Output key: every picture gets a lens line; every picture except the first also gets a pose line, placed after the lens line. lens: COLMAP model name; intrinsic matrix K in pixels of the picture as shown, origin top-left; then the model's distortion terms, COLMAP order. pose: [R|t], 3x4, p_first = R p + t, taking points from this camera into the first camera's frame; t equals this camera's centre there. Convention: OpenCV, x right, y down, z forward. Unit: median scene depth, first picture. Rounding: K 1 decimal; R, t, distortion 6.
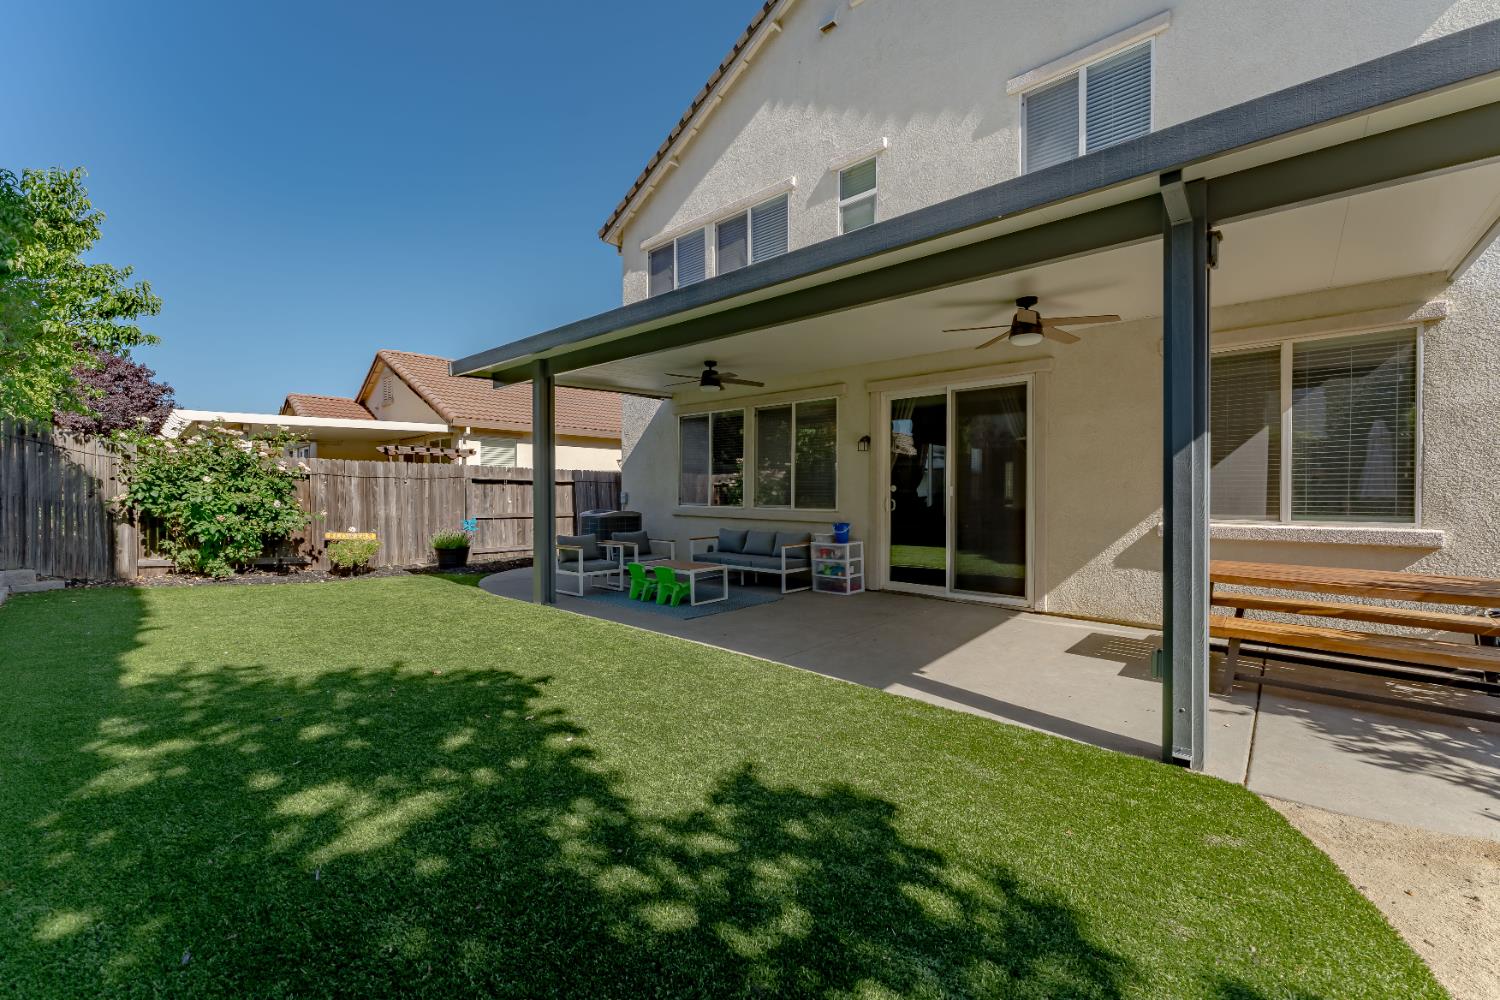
lens RADIAL K [[598.9, 0, 740.1], [0, 598.9, 493.7], [0, 0, 1]] dist [0.000758, 0.000503]
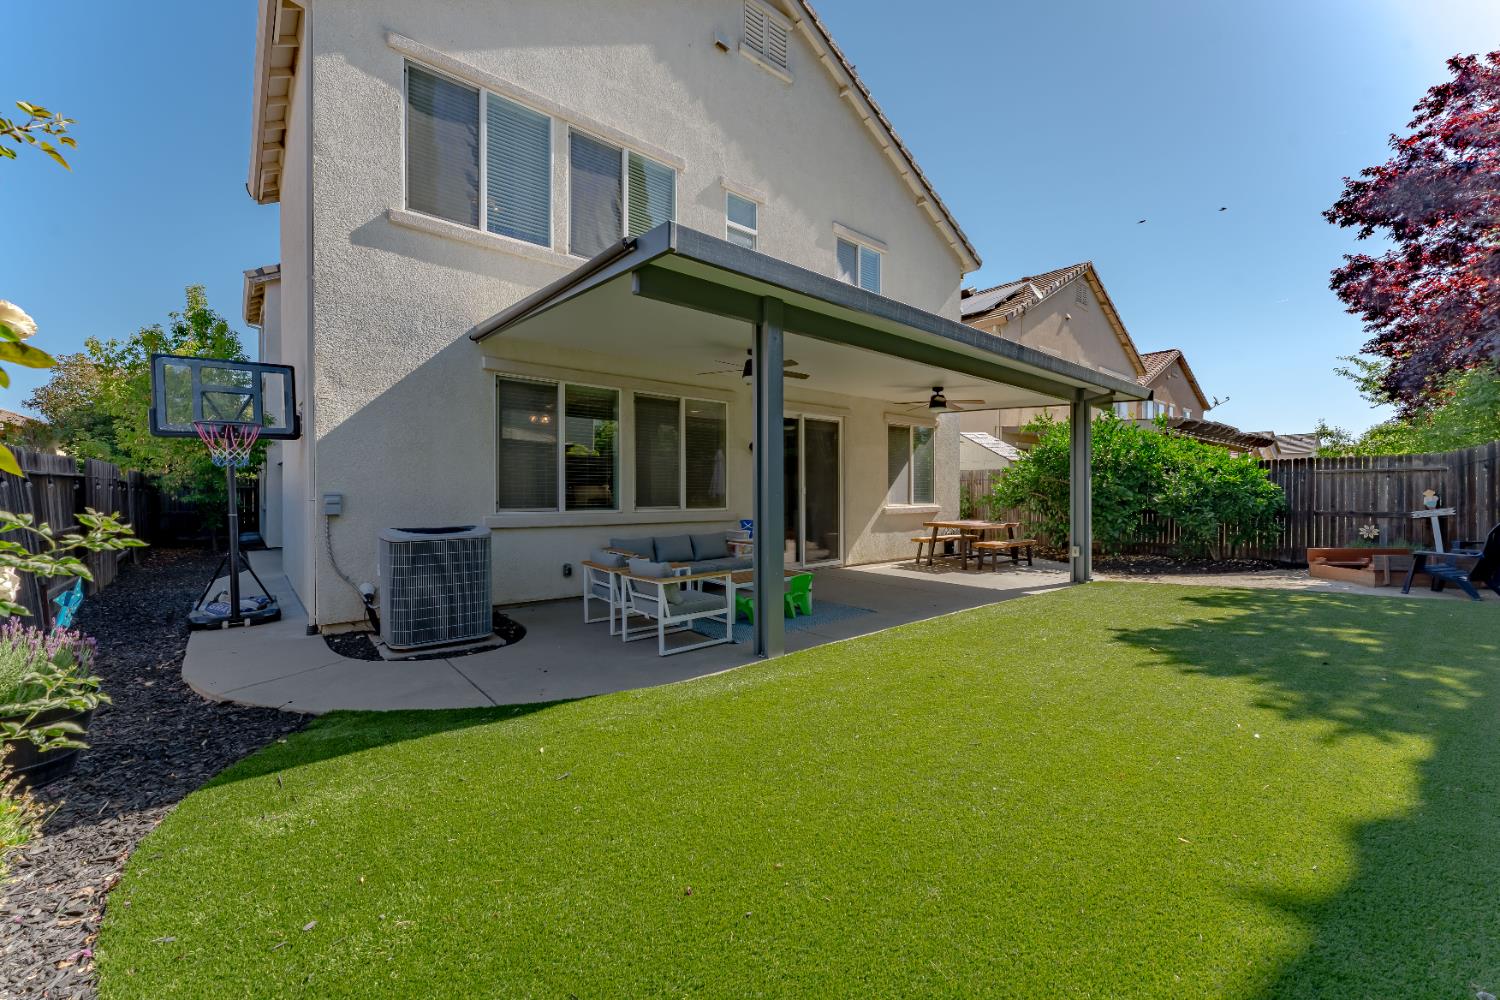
lens RADIAL K [[598.9, 0, 723.0], [0, 598.9, 492.9], [0, 0, 1]] dist [0.000758, 0.000503]
pose [[0.147180, -0.005776, 0.989093, -1.101951], [0.002770, 0.999981, 0.005427, -0.008303], [-0.989106, 0.001941, 0.147193, 1.049693]]
